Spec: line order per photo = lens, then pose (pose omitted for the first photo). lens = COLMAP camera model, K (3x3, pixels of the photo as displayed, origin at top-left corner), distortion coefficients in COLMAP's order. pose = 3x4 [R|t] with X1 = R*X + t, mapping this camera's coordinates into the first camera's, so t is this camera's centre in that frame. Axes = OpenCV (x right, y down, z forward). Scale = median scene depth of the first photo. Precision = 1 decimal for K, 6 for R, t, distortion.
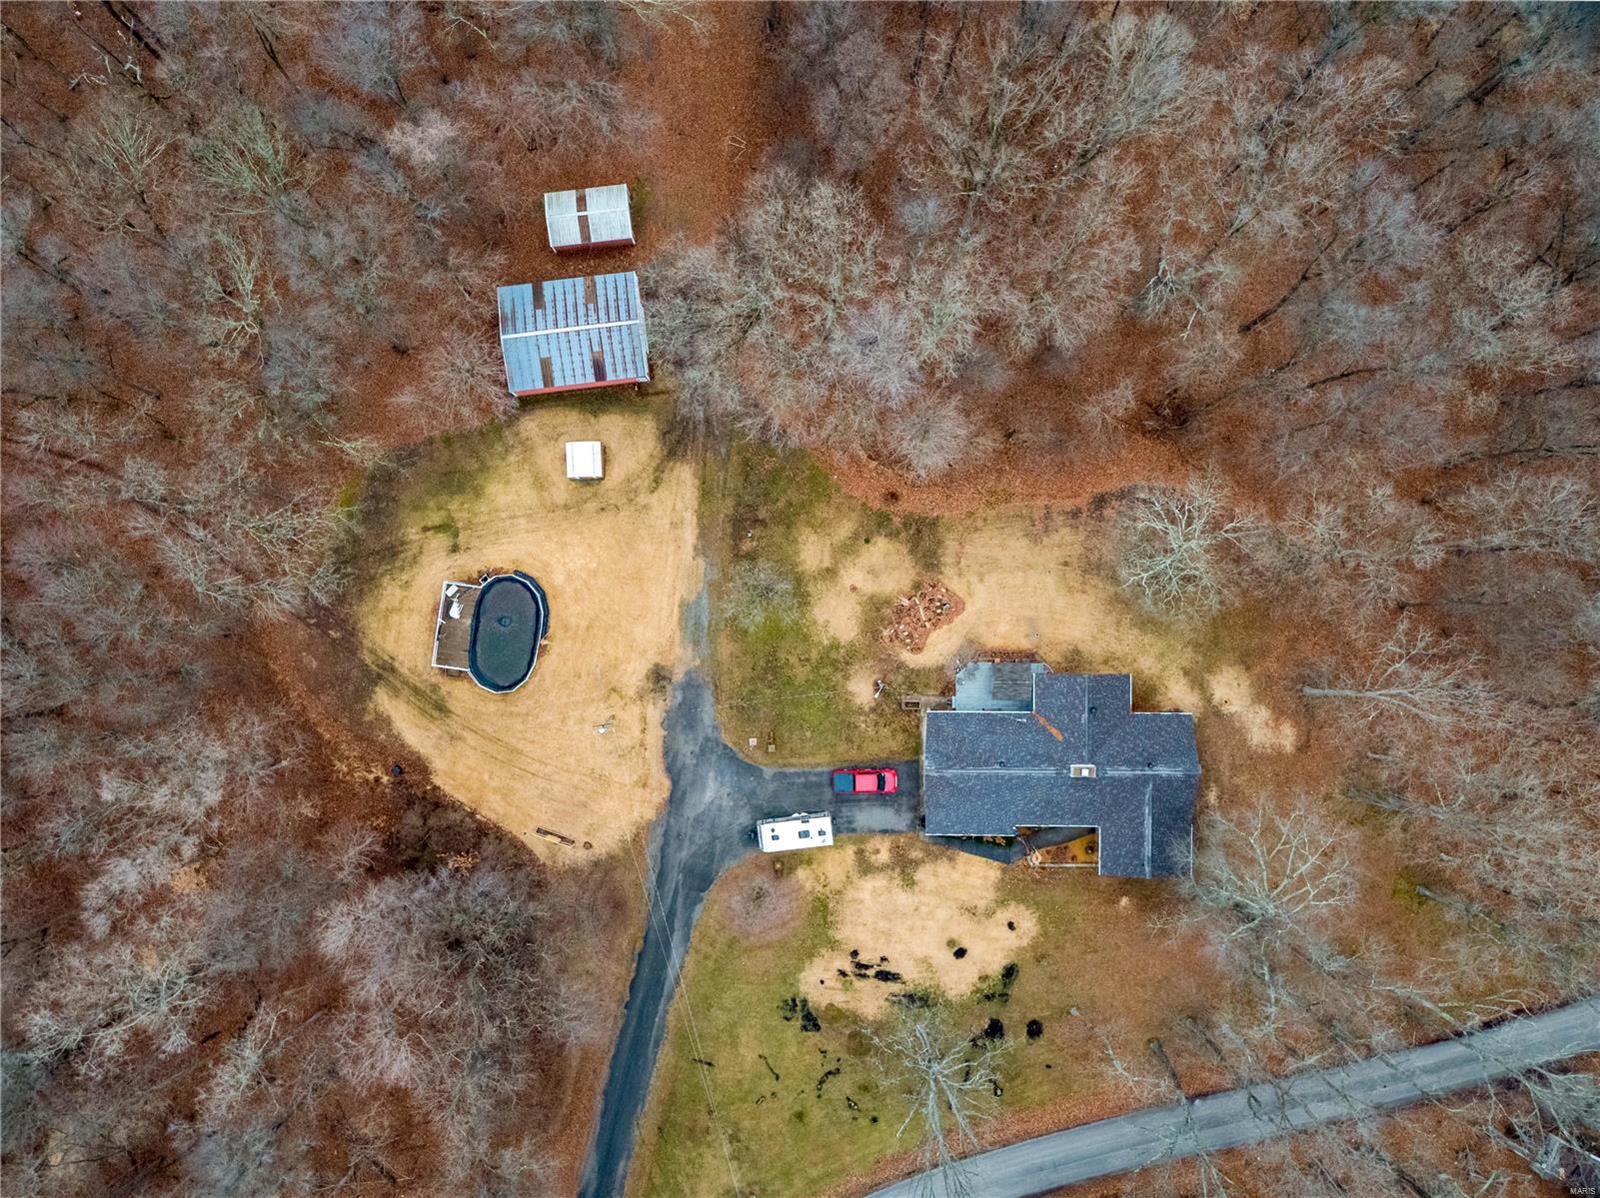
lens RADIAL K [[1396.7, 0, 805.9], [0, 1396.7, 596.5], [0, 0, 1]] dist [0.006240, -0.004242]
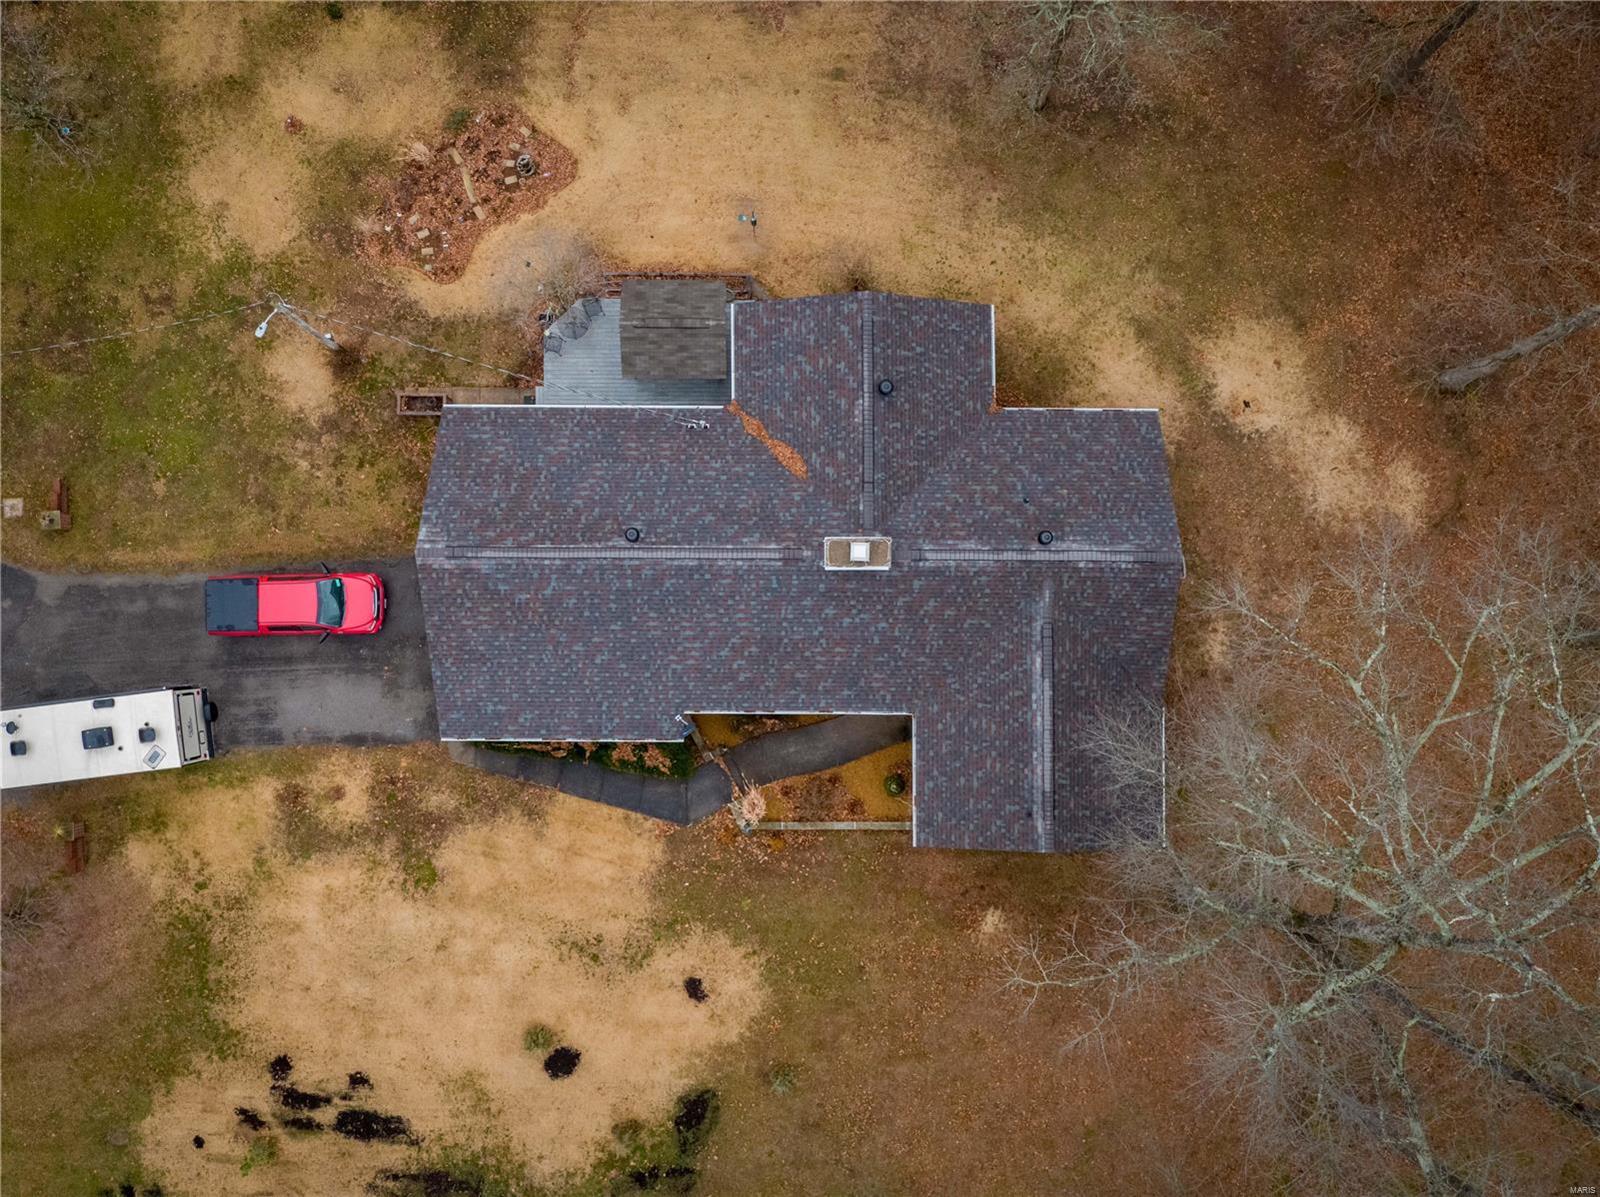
lens RADIAL K [[1396.7, 0, 791.5], [0, 1396.7, 604.5], [0, 0, 1]] dist [0.006240, -0.004242]
pose [[0.999971, -0.007357, -0.001918, 0.175489], [0.007264, 0.998974, -0.044694, 0.148990], [0.002244, 0.044679, 0.998999, 0.617902]]
